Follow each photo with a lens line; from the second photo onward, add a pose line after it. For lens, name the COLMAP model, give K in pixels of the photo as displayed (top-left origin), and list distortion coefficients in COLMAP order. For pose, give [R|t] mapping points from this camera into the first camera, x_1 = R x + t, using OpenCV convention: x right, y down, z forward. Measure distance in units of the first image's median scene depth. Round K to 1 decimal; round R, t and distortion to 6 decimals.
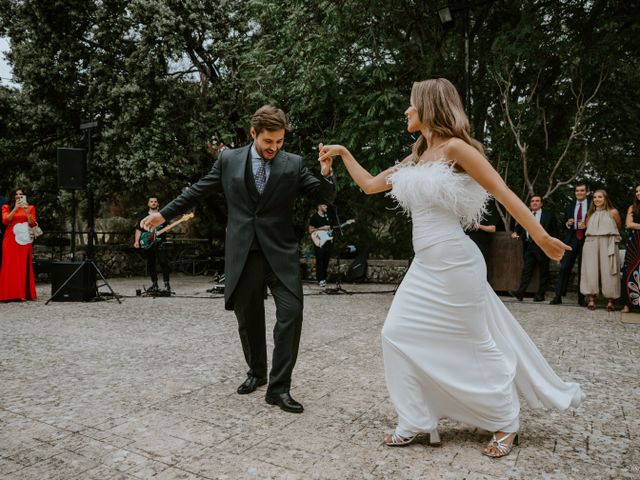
lens RADIAL K [[548.5, 0, 320.0], [0, 548.5, 240.0], [0, 0, 1]] dist [0.001743, -0.002386]
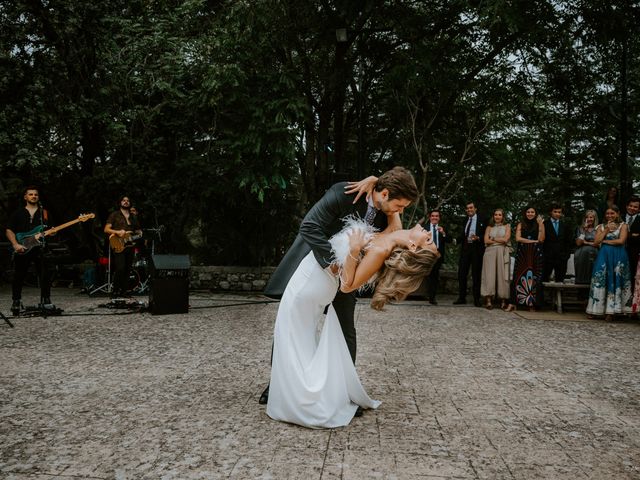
lens RADIAL K [[548.5, 0, 320.0], [0, 548.5, 240.0], [0, 0, 1]] dist [0.001743, -0.002386]
pose [[0.890088, 0.014956, 0.455543, -0.329979], [-0.011140, 0.999877, -0.011059, -0.004828], [-0.455652, 0.004769, 0.890145, 0.098850]]
